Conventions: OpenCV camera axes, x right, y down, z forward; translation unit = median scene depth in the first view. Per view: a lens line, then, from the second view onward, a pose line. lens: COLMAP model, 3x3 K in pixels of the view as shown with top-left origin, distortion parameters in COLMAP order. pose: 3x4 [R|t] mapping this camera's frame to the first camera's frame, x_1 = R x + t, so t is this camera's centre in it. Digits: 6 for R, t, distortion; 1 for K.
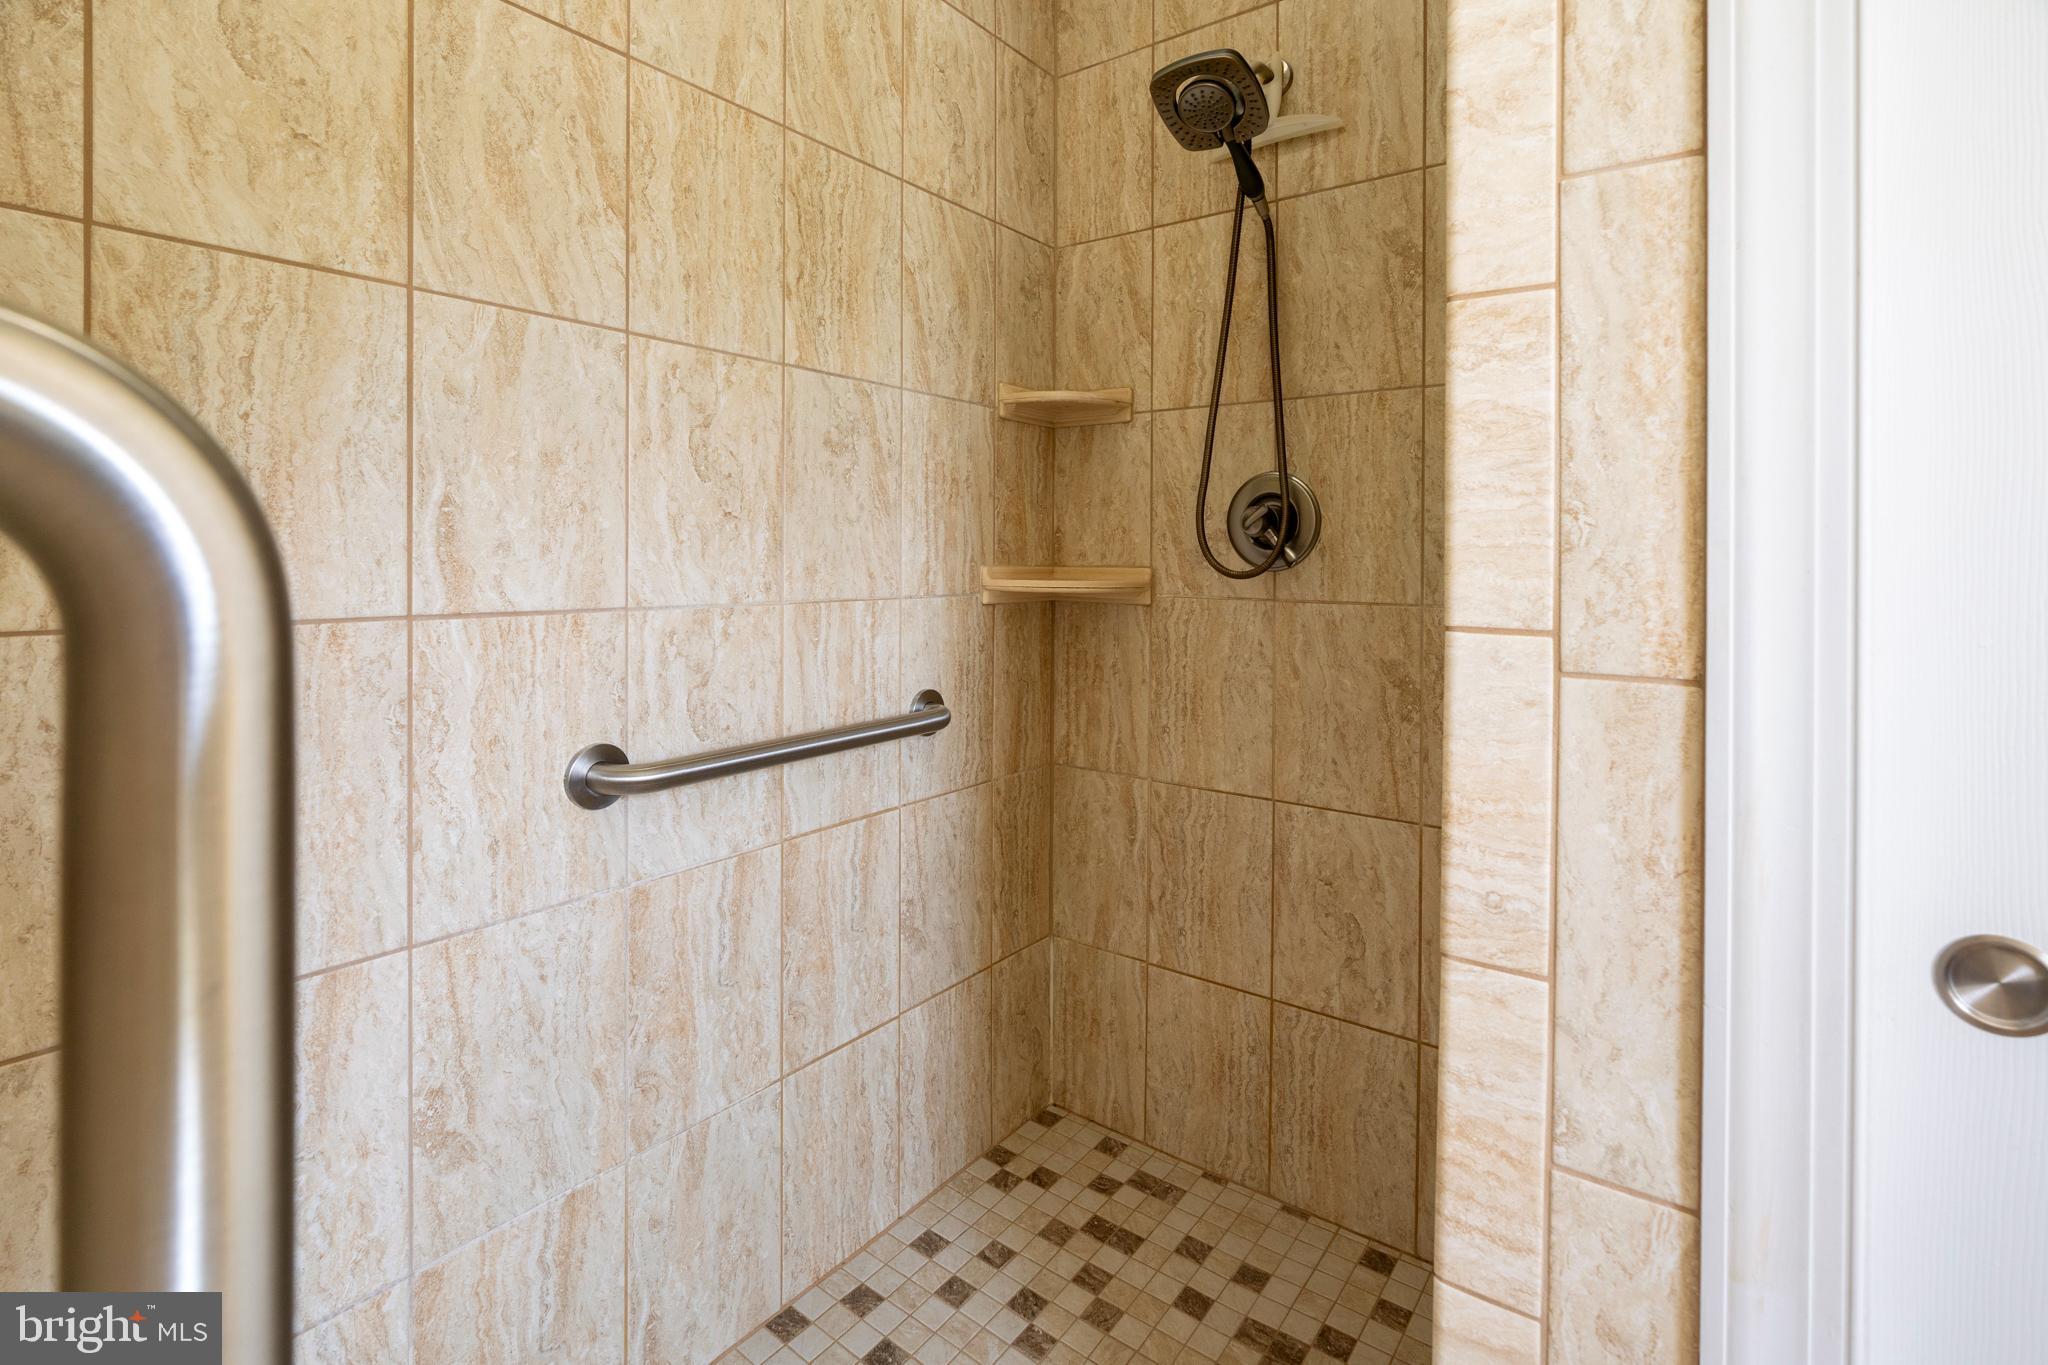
lens RADIAL K [[966.3, 0, 1020.7], [0, 966.3, 566.0], [0, 0, 1]] dist [-0.007998, 0.003864]
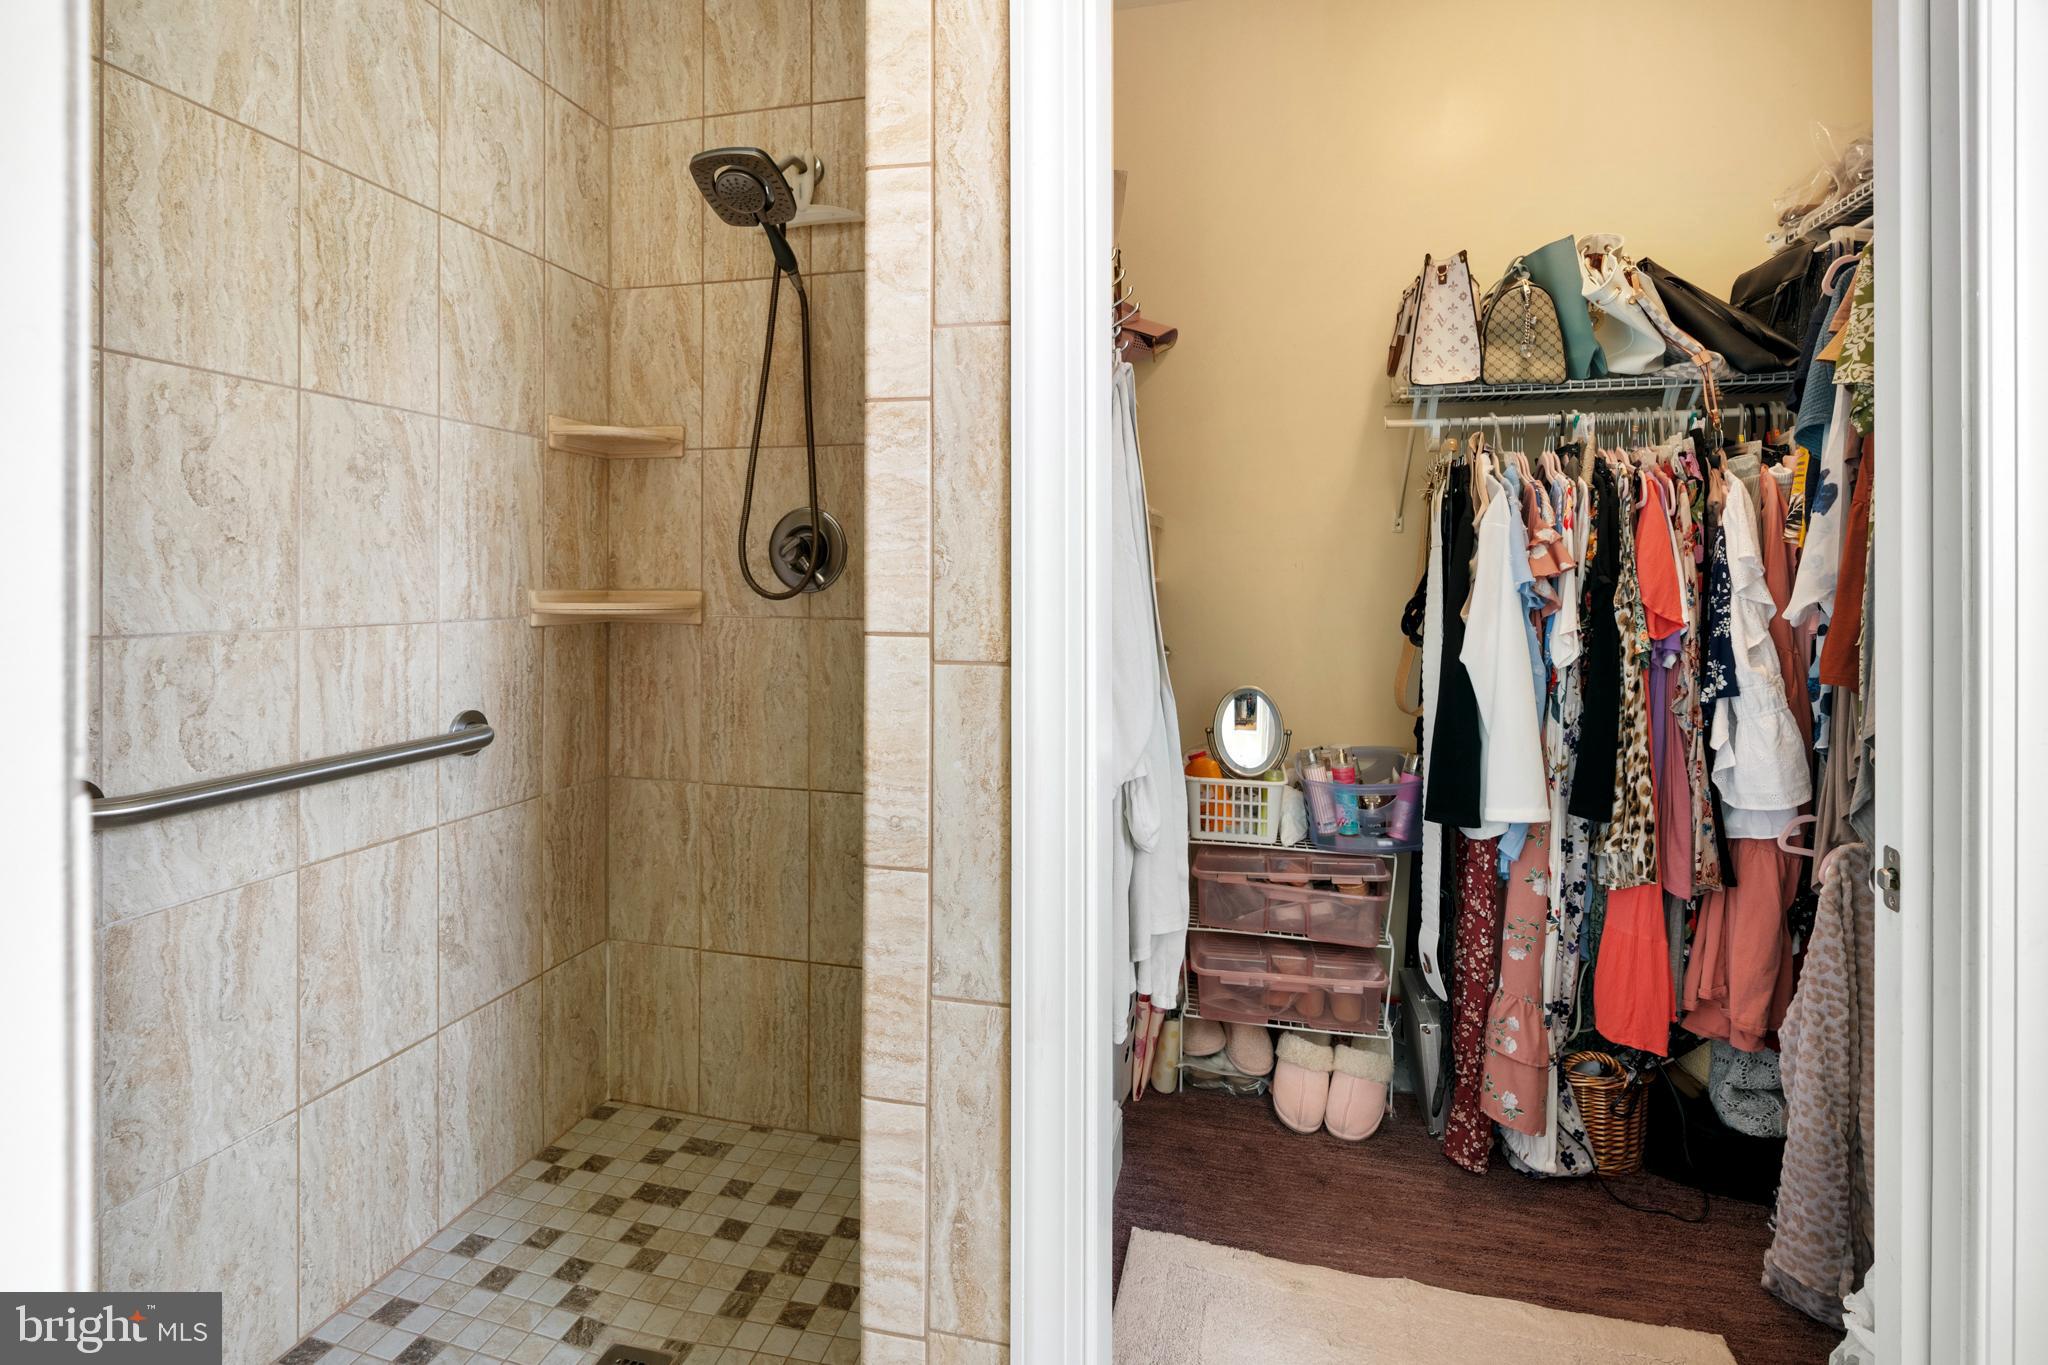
lens RADIAL K [[966.3, 0, 1021.2], [0, 966.3, 583.3], [0, 0, 1]] dist [-0.007998, 0.003864]
pose [[0.920793, -0.002907, 0.390042, 0.051544], [0.004575, 0.999984, -0.003347, -0.001564], [-0.390026, 0.004867, 0.920791, -0.201256]]
